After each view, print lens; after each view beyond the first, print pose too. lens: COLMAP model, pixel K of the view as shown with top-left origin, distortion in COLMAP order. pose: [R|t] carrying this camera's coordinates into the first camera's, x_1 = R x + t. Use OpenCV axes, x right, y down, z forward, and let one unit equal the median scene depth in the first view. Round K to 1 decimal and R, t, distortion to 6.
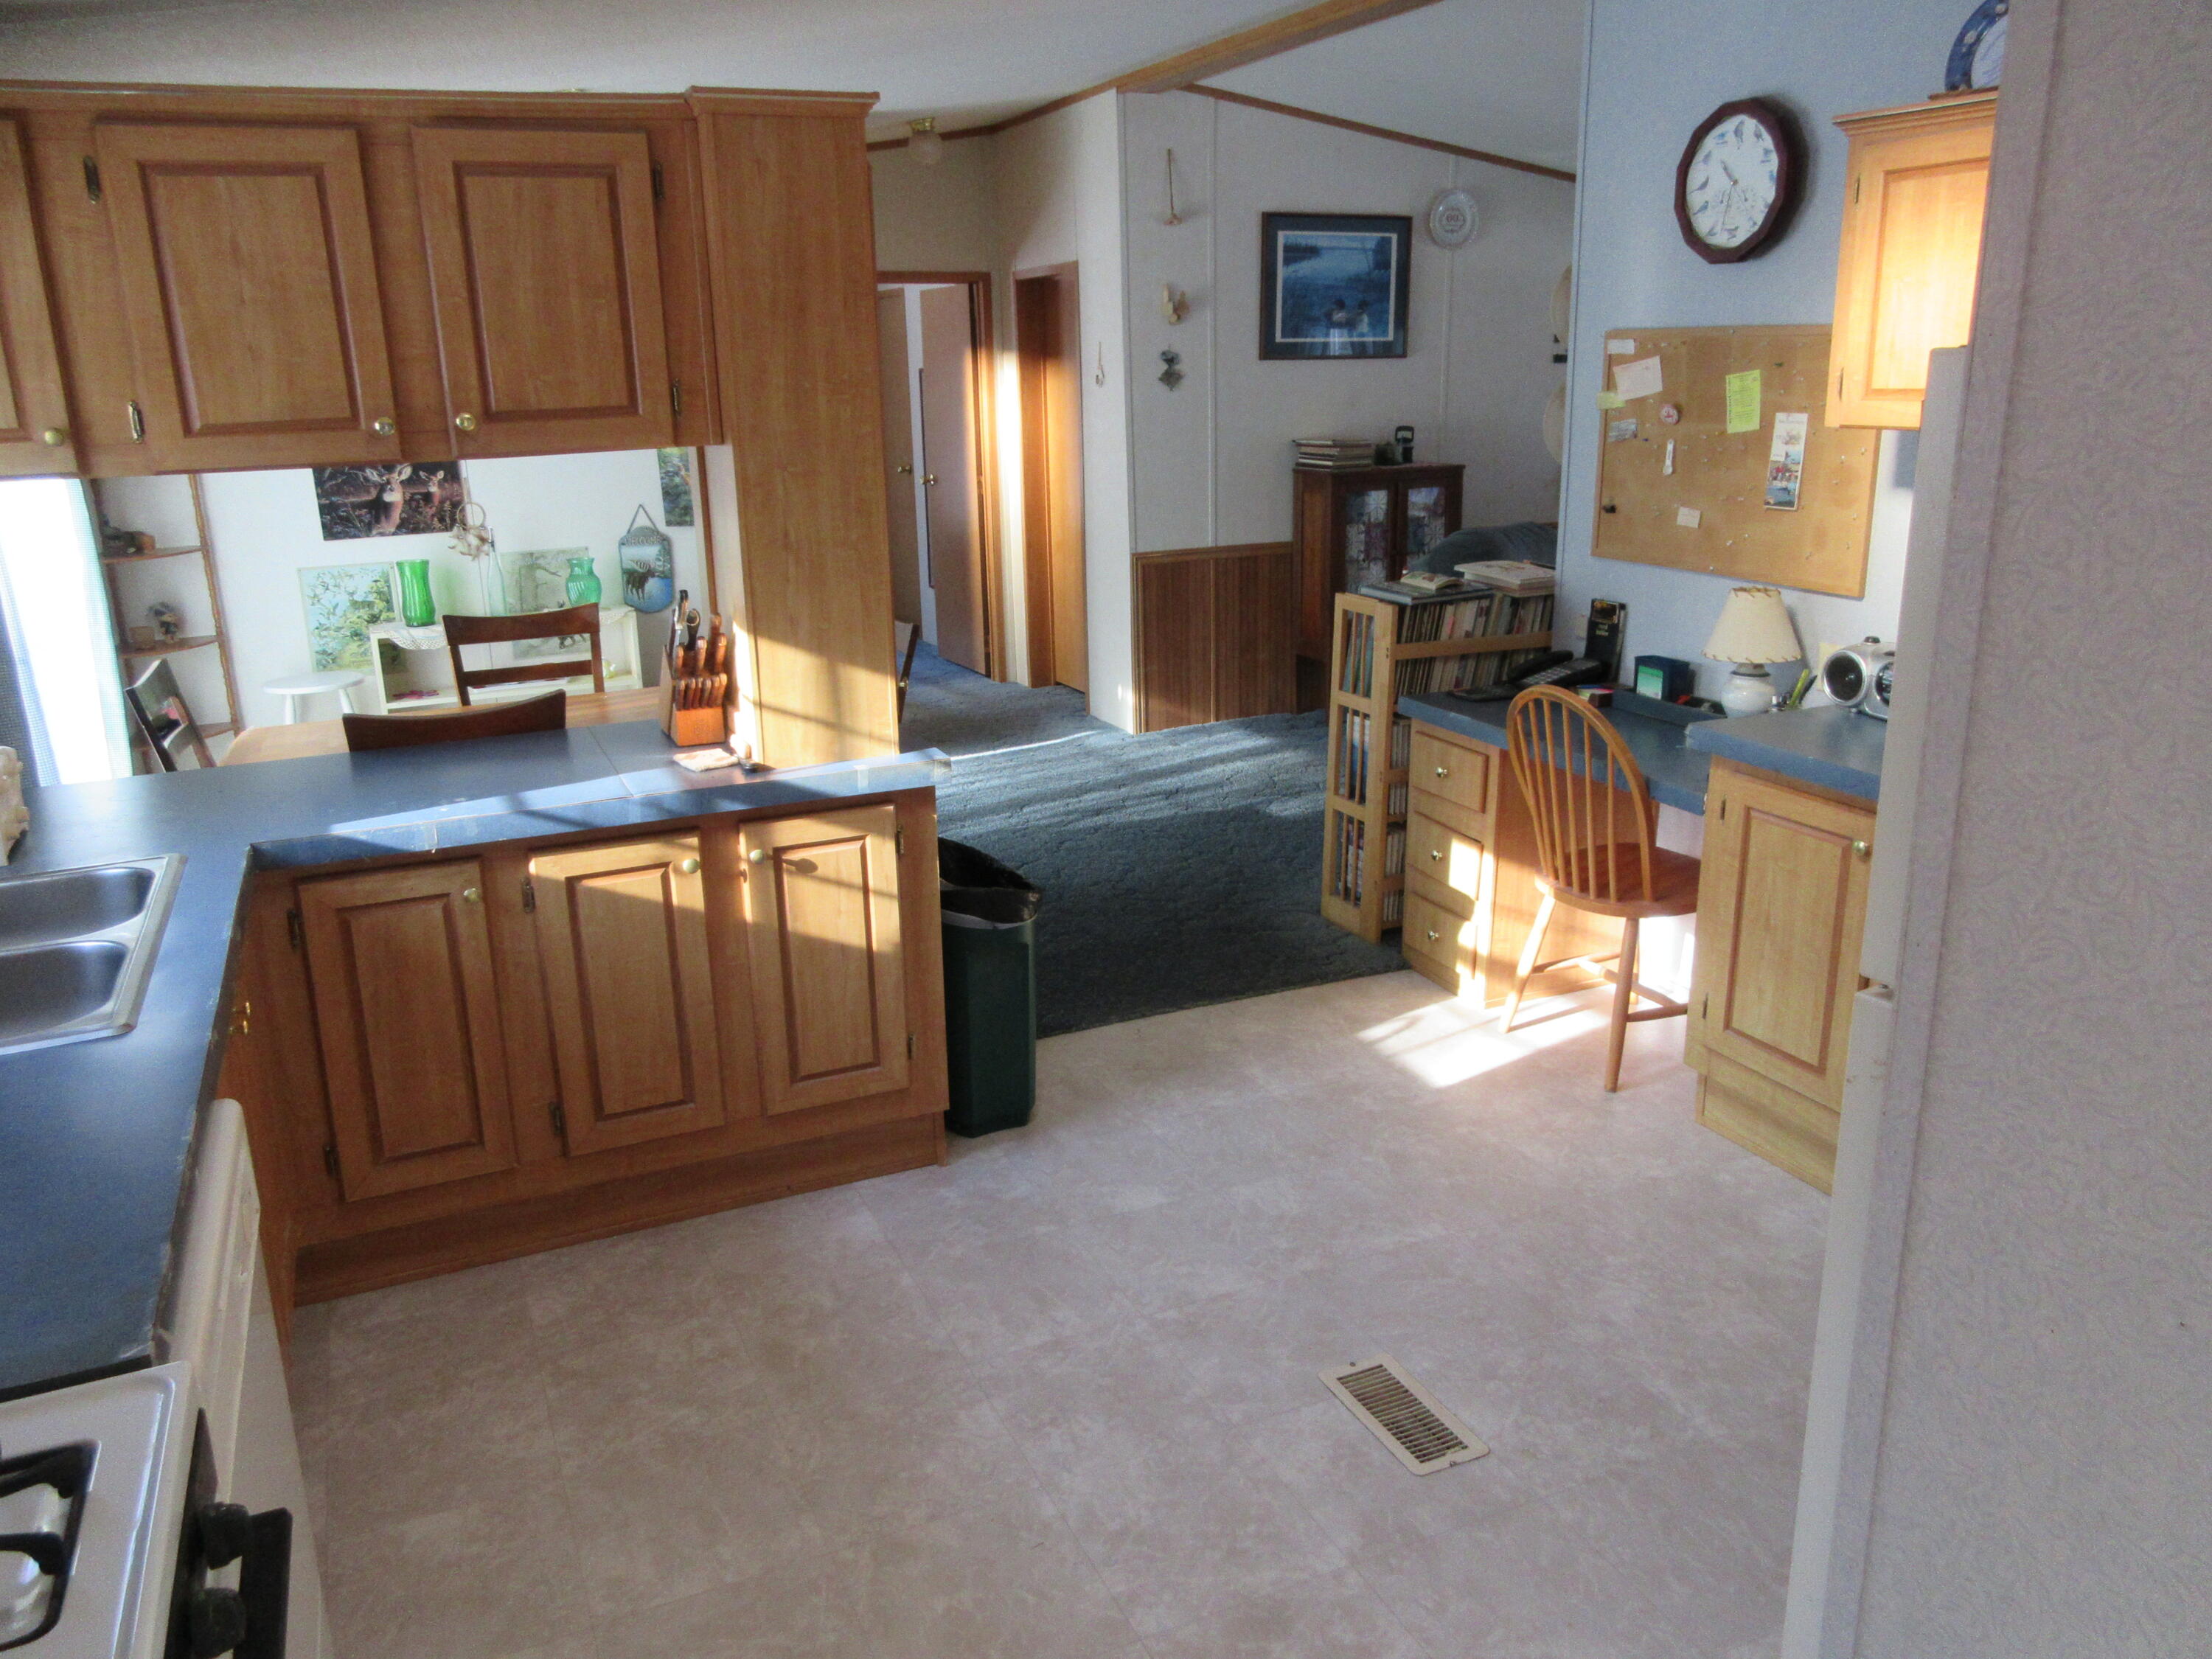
lens RADIAL K [[1646.6, 0, 1094.3], [0, 1646.6, 821.1], [0, 0, 1]] dist [0.003290, -0.004094]
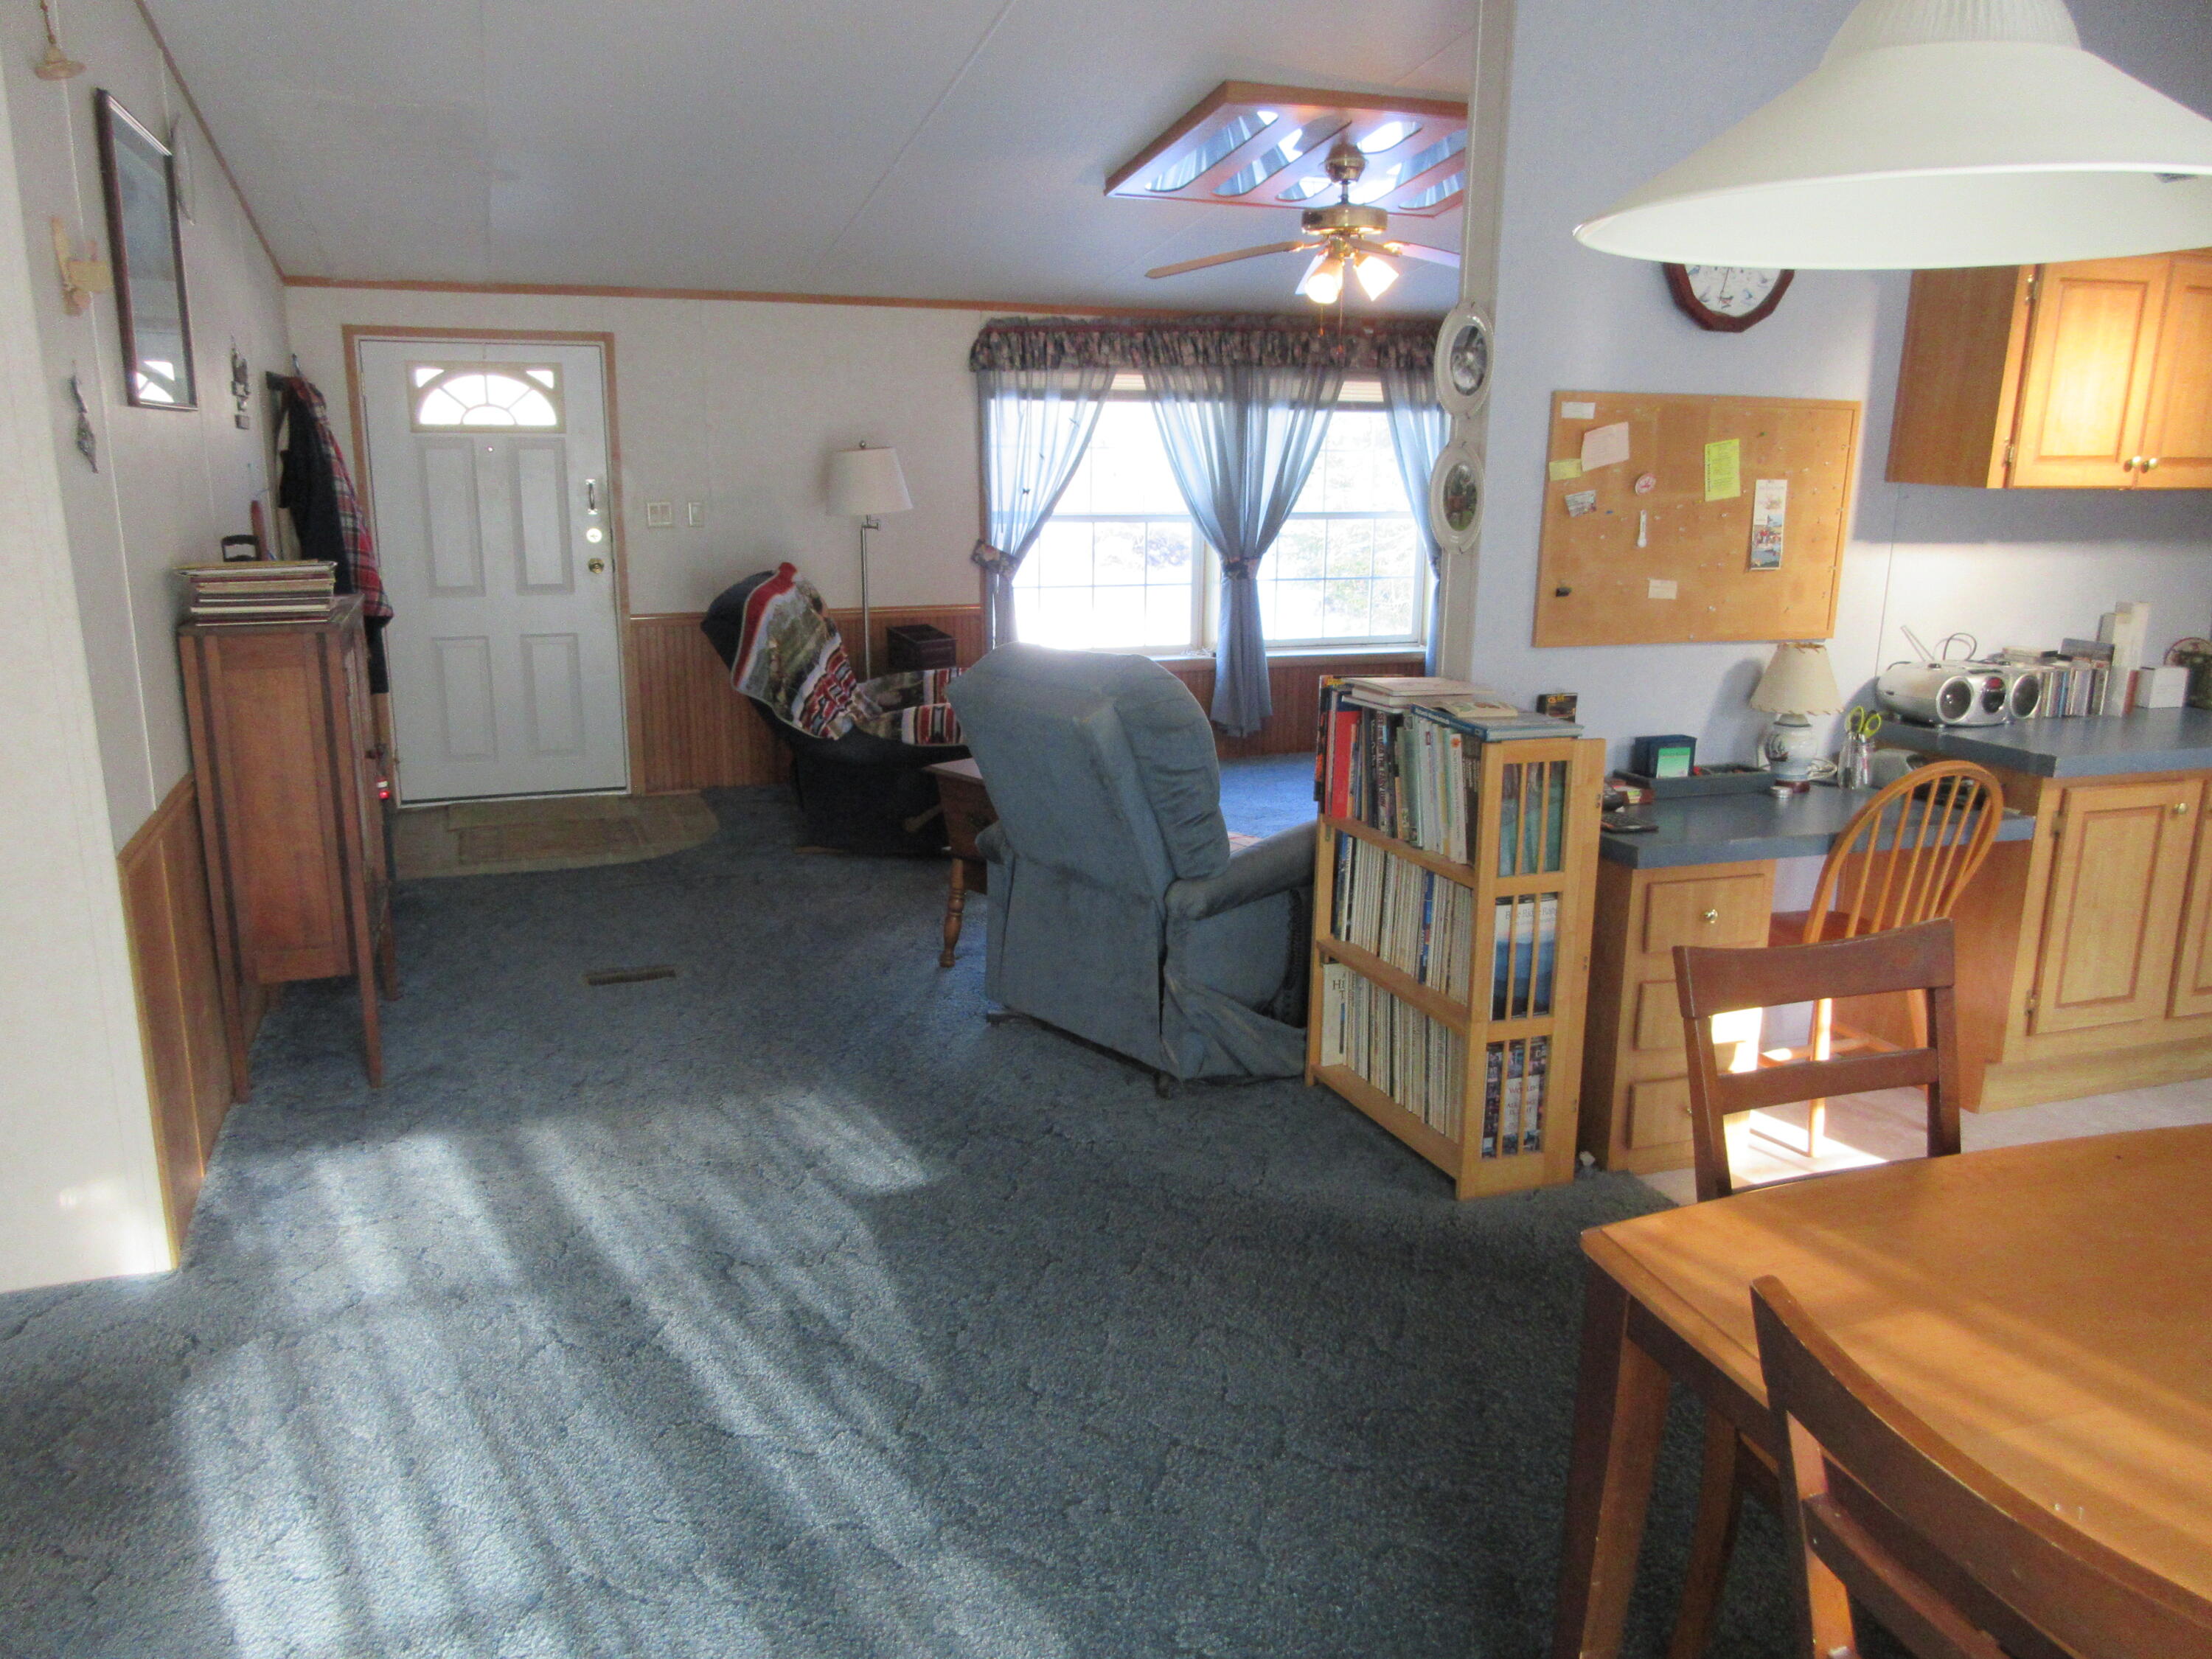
lens RADIAL K [[1646.6, 0, 1104.2], [0, 1646.6, 814.8], [0, 0, 1]] dist [0.003290, -0.004094]
pose [[0.067368, -0.207255, 0.975965, -0.608312], [0.260609, 0.947884, 0.183302, -0.310102], [-0.963091, 0.241996, 0.117870, 1.189695]]
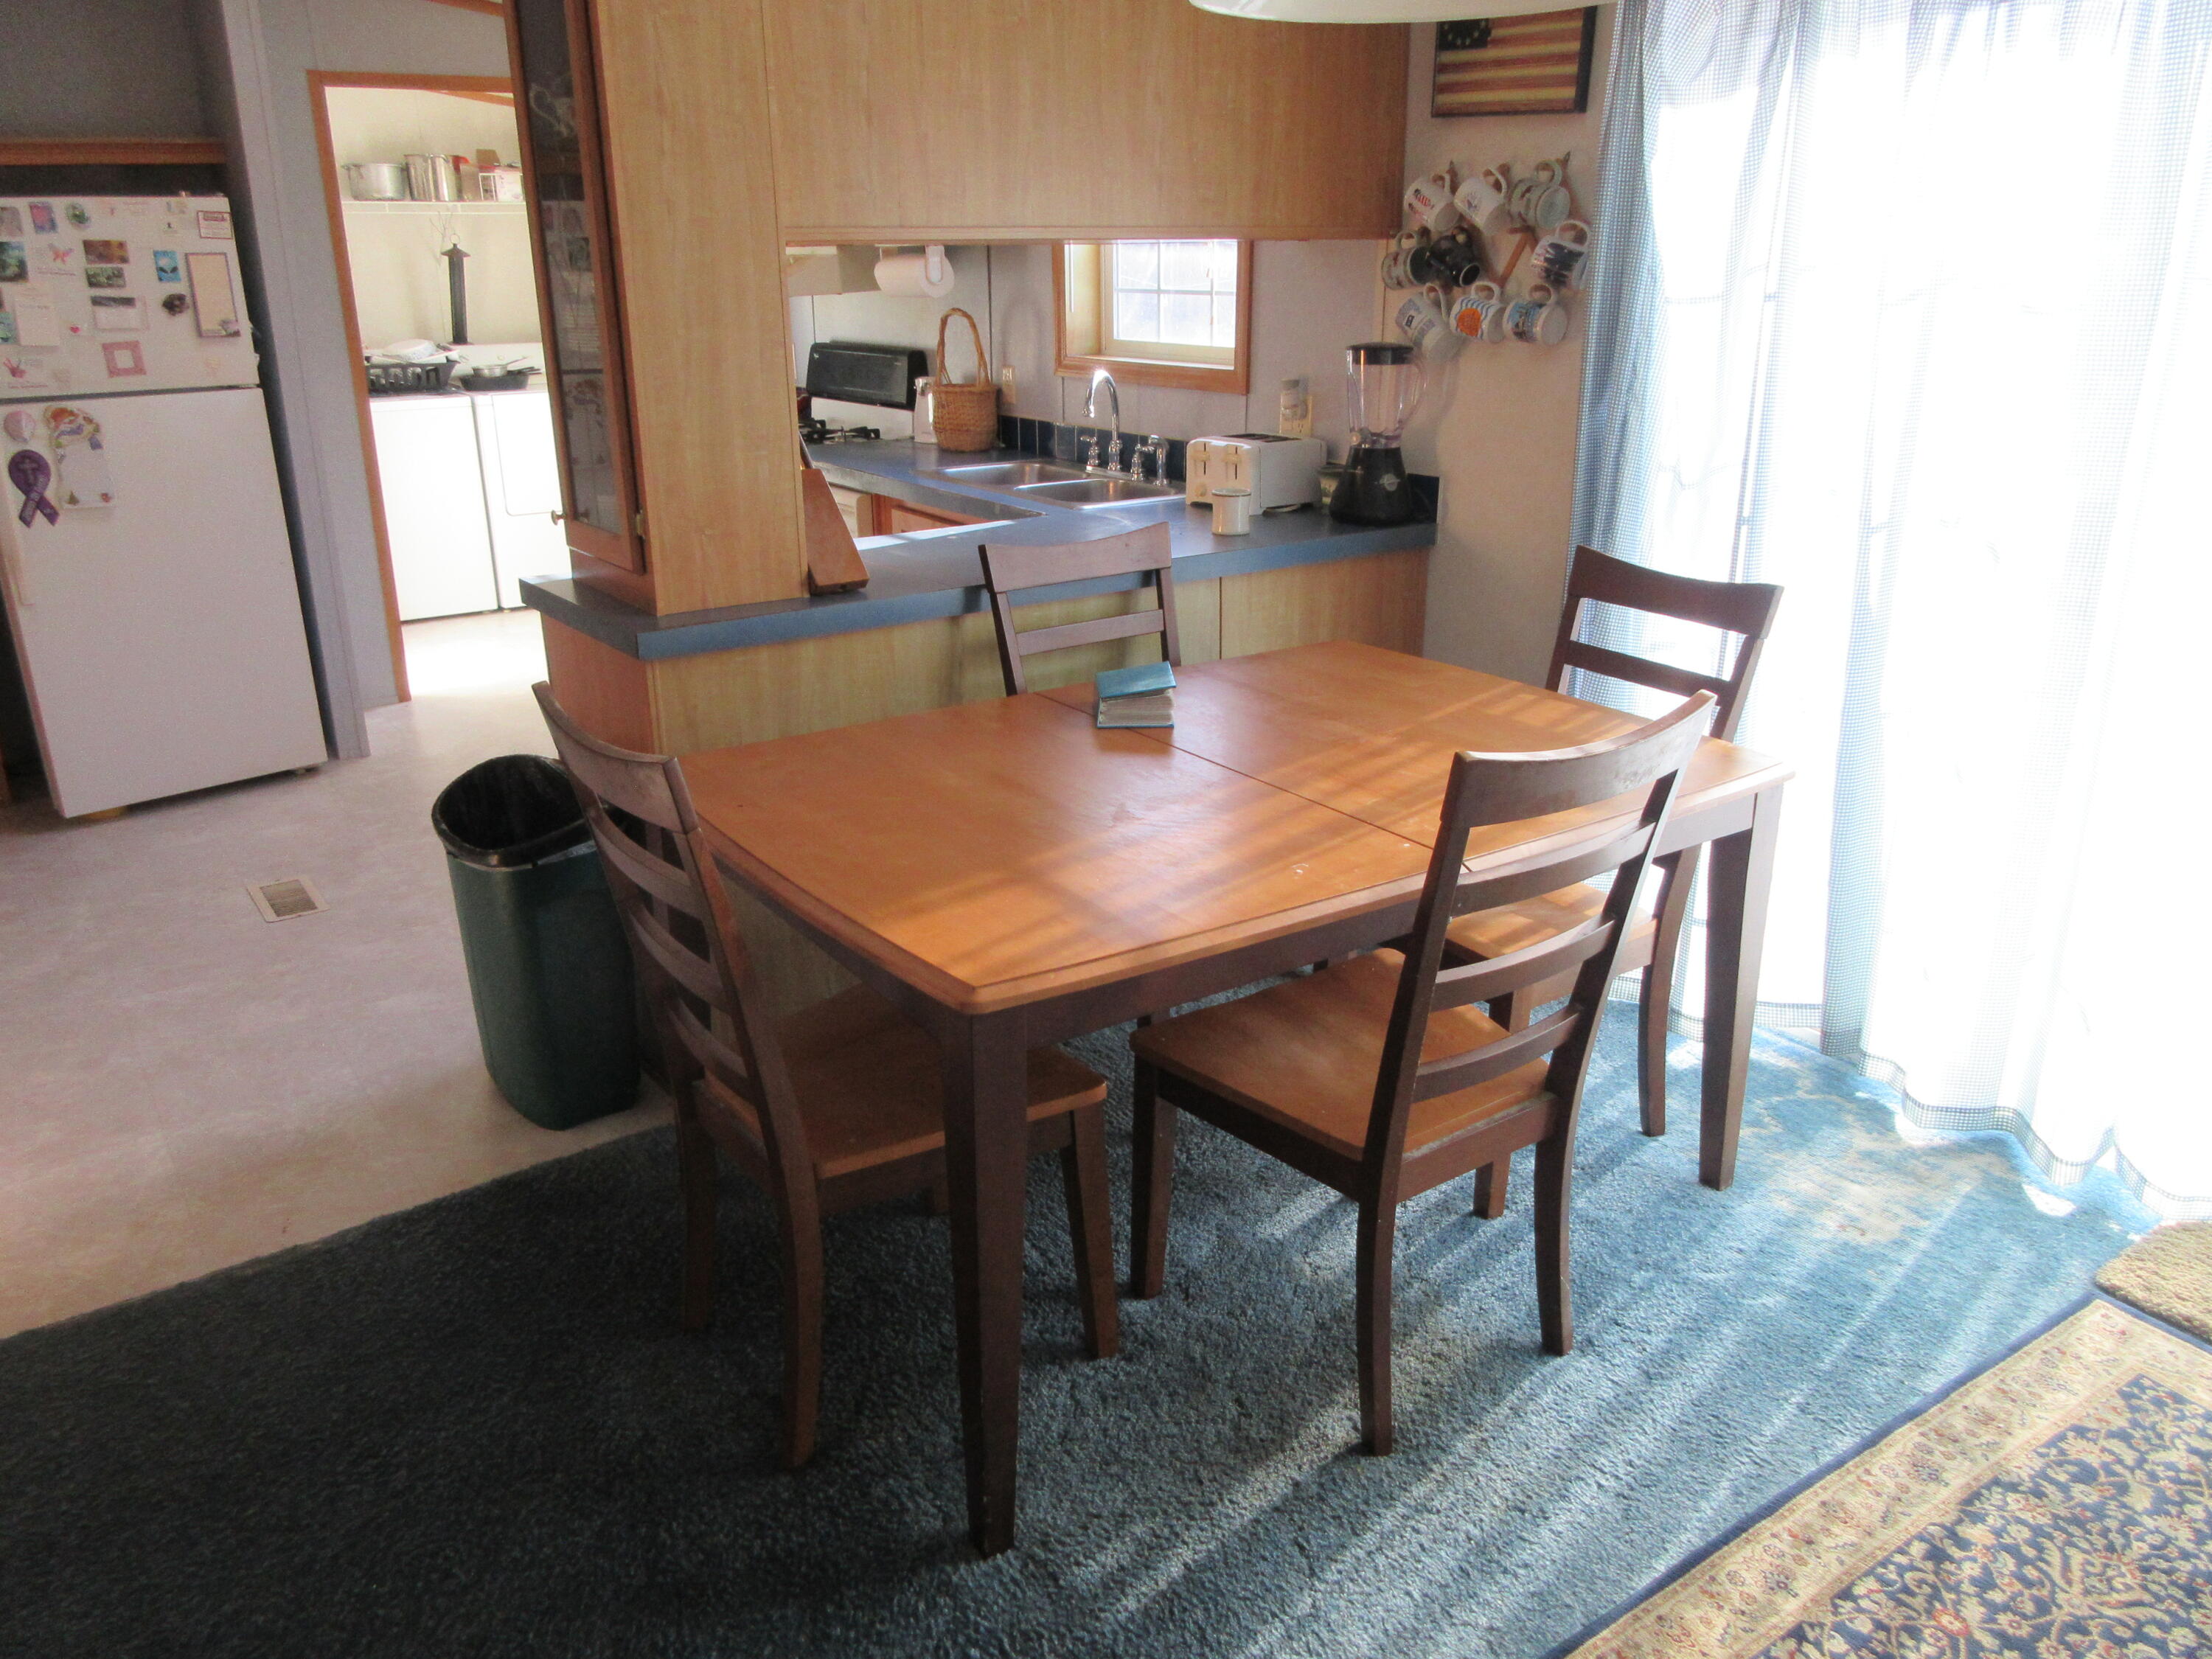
lens RADIAL K [[1646.6, 0, 1101.2], [0, 1646.6, 813.0], [0, 0, 1]] dist [0.003290, -0.004094]
pose [[-0.980963, 0.092476, -0.170760, -0.184818], [-0.023096, 0.817535, 0.575416, -0.370983], [0.192815, 0.568405, -0.799836, 1.450537]]
